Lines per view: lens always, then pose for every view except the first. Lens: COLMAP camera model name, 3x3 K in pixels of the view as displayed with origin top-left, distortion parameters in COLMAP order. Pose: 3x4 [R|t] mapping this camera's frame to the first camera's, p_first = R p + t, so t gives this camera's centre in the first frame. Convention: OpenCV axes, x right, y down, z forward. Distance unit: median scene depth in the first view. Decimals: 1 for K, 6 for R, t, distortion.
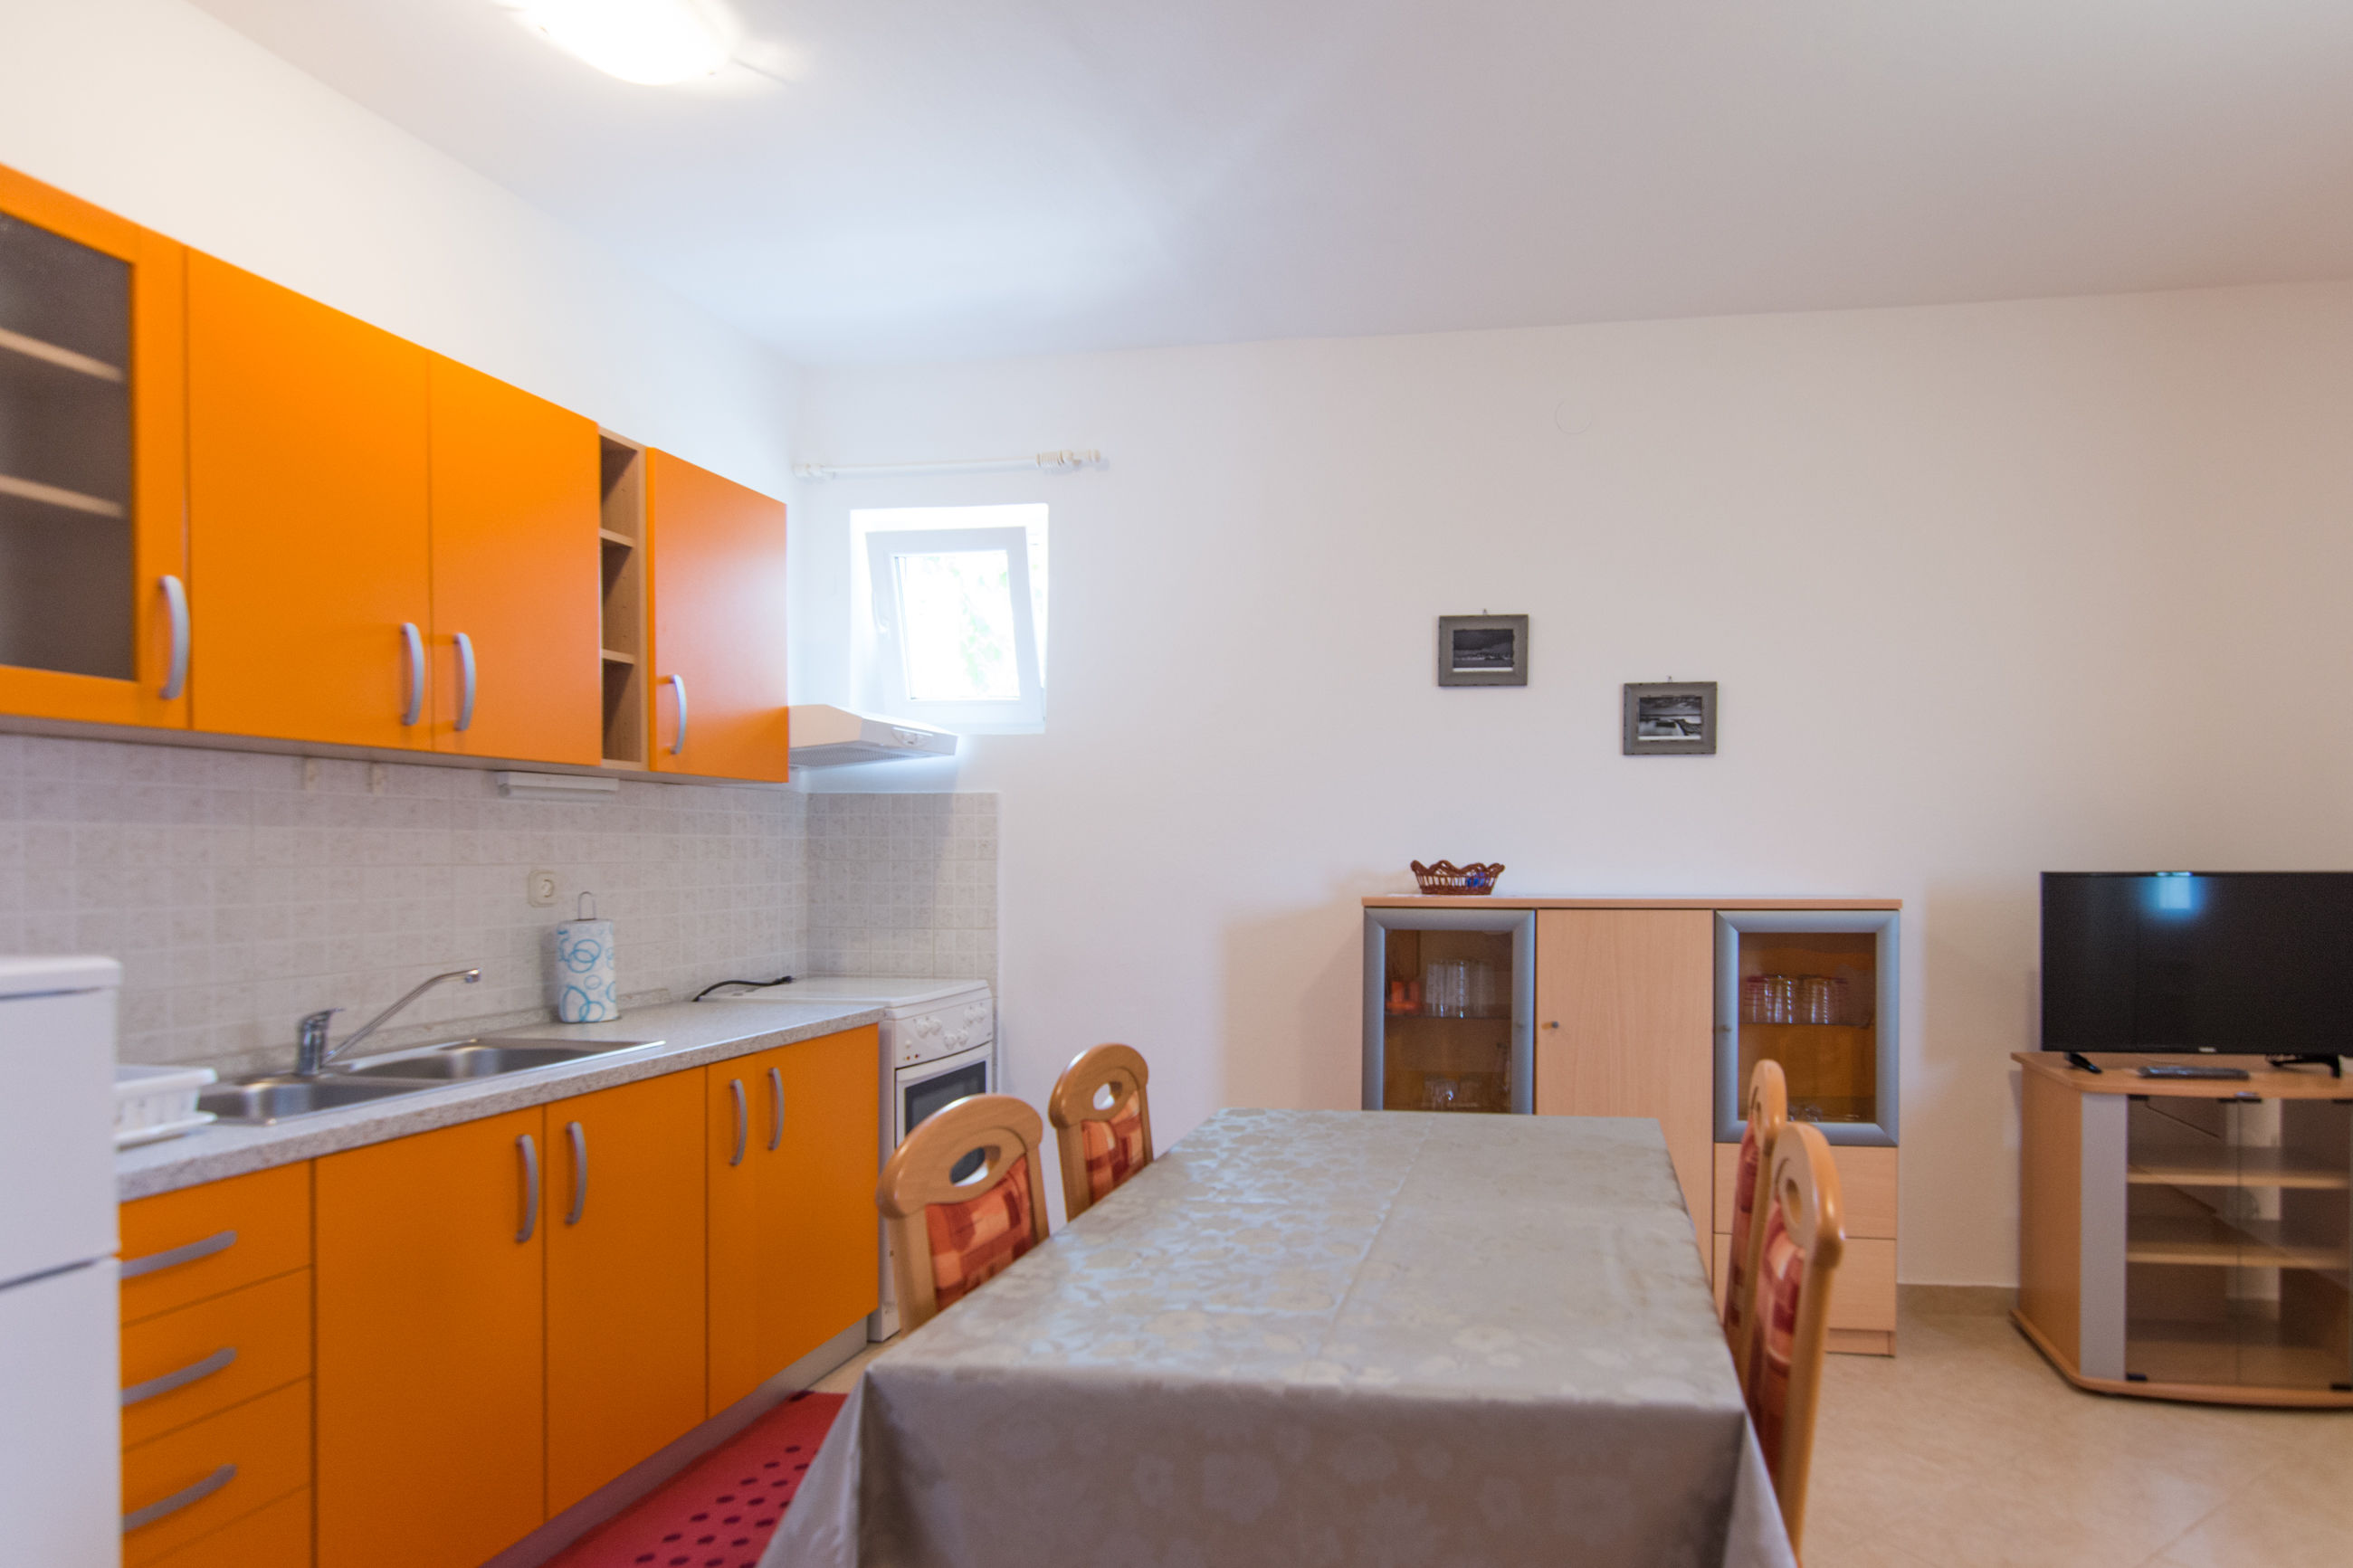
lens RADIAL K [[1297.3, 0, 1368.4], [0, 1297.3, 867.5], [0, 0, 1]] dist [0.000764, -0.002146]
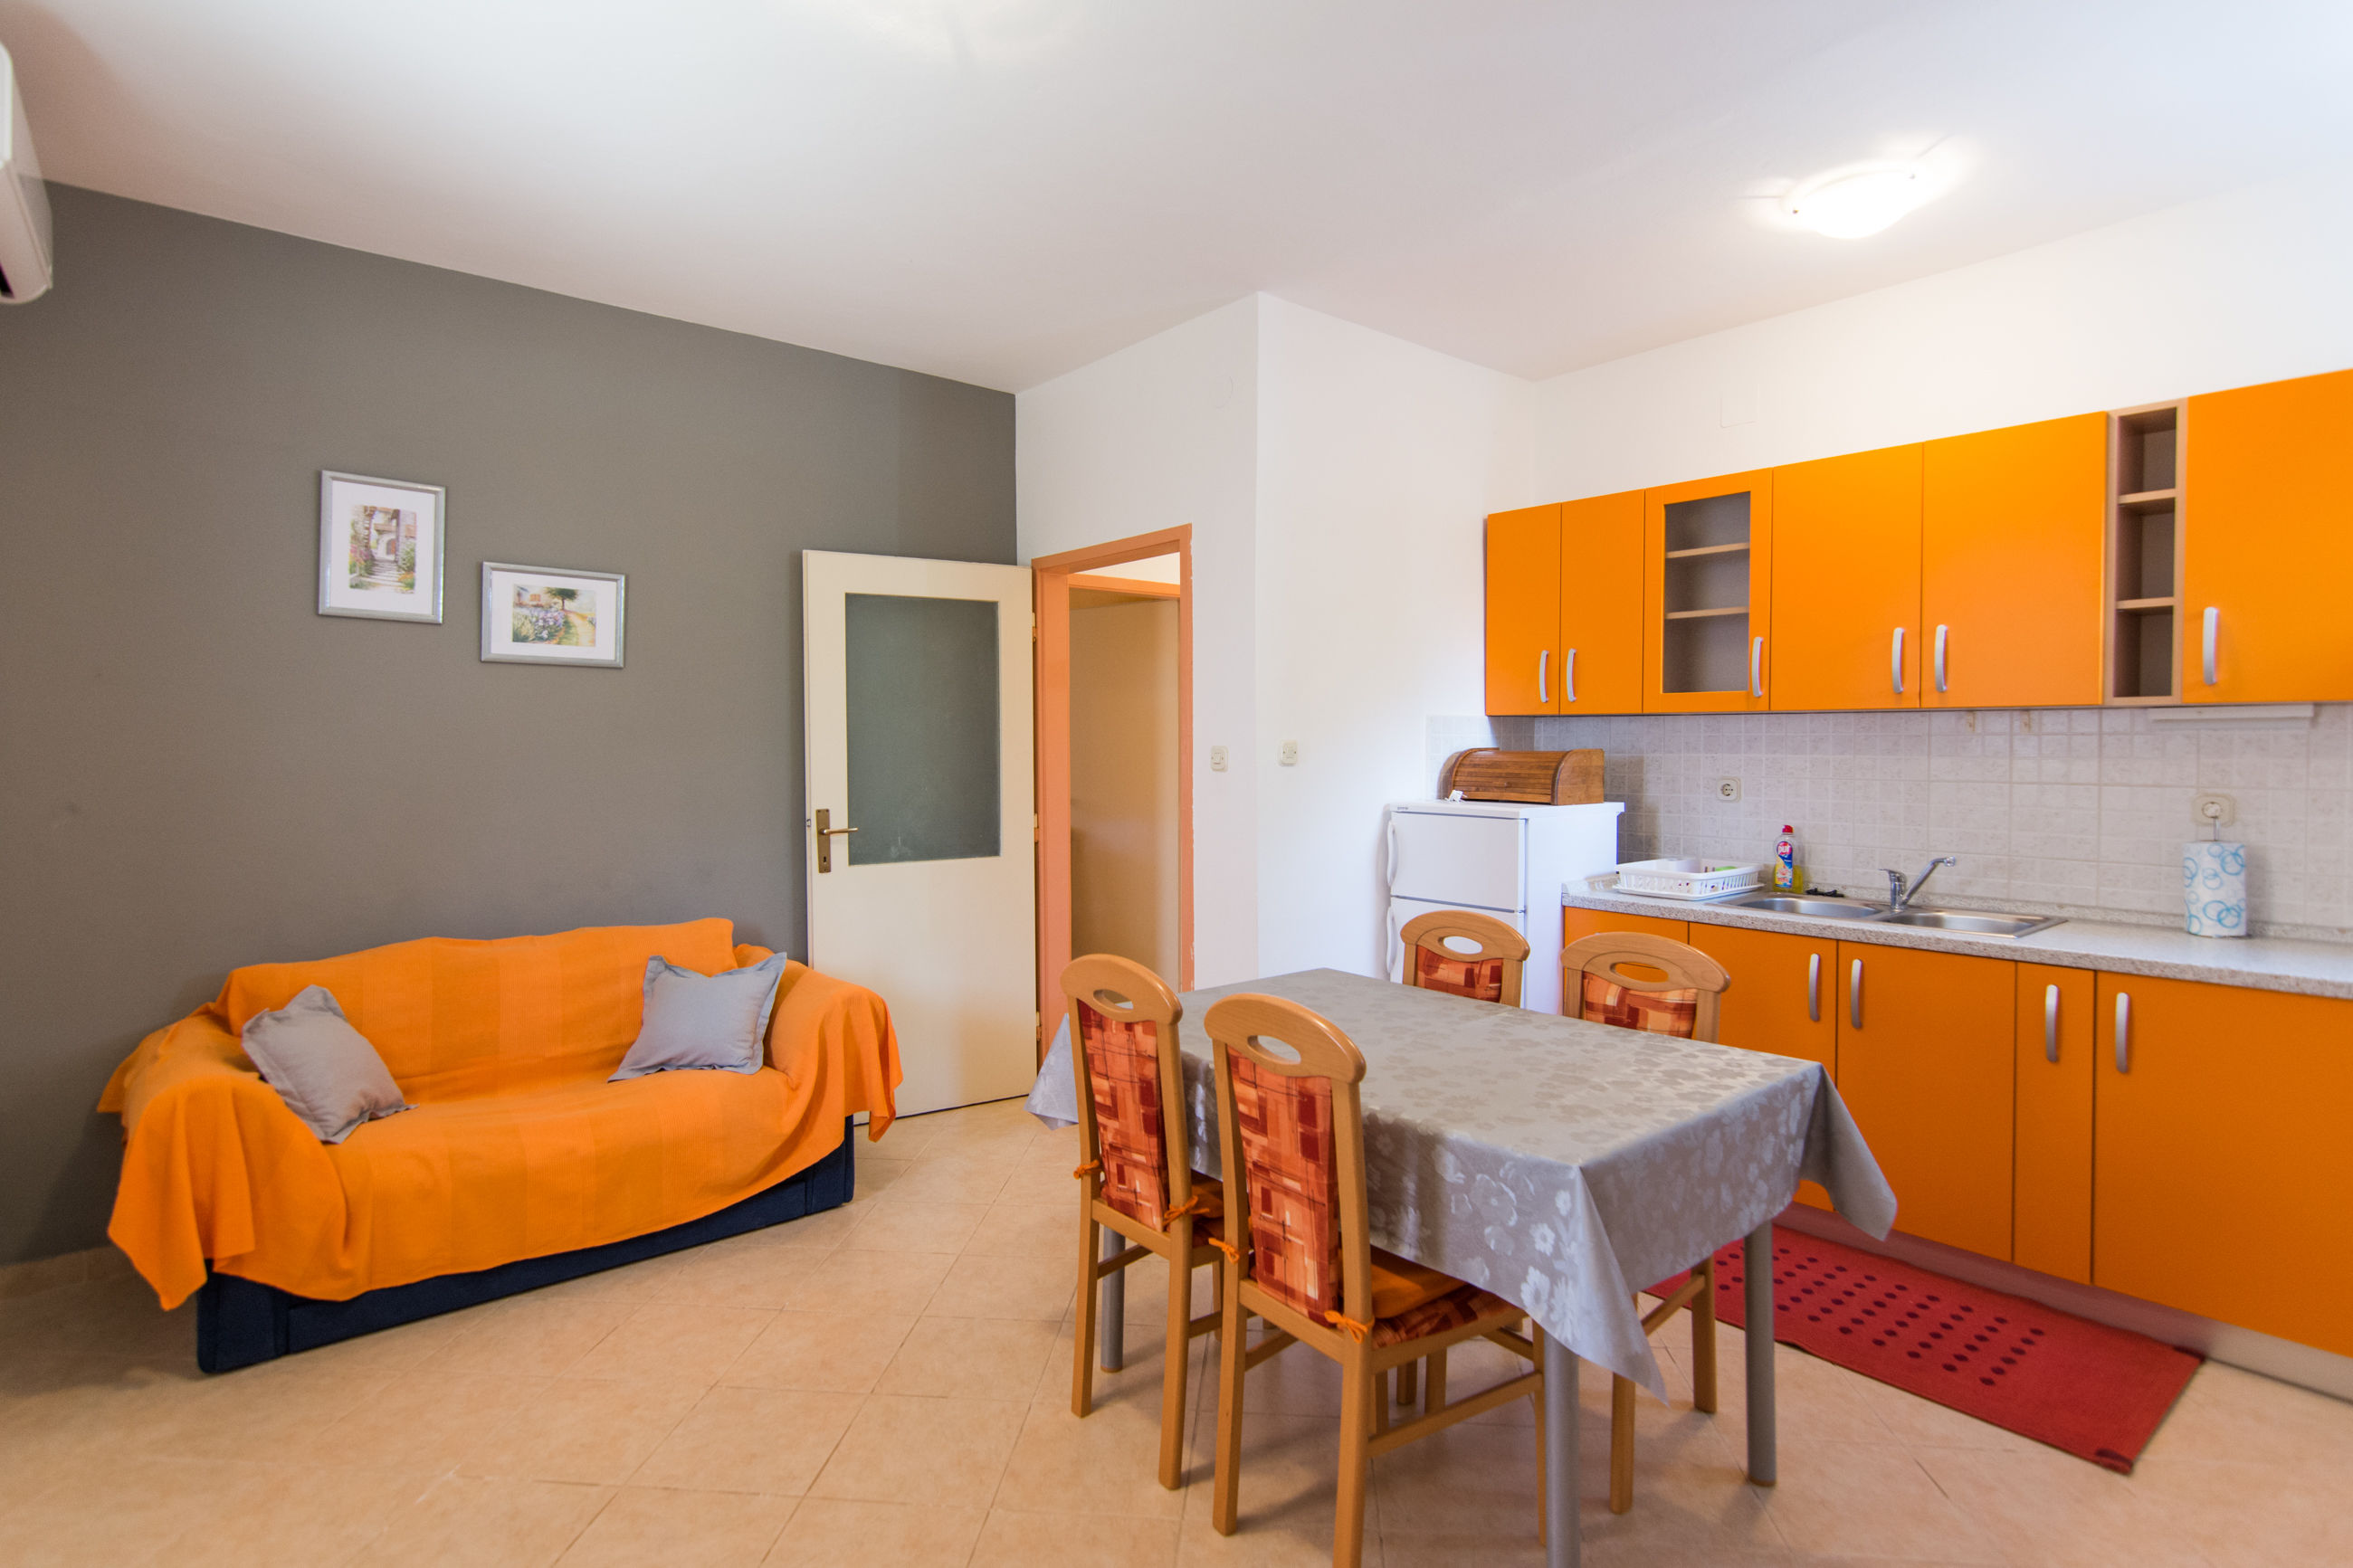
lens RADIAL K [[1117.8, 0, 1243.7], [0, 1117.8, 765.7], [0, 0, 1]] dist [-0.002083, -0.000206]
pose [[-0.618168, 0.016749, -0.785868, 0.631637], [-0.008959, 0.999558, 0.028351, -0.042006], [0.785995, 0.024566, -0.617744, 0.952679]]
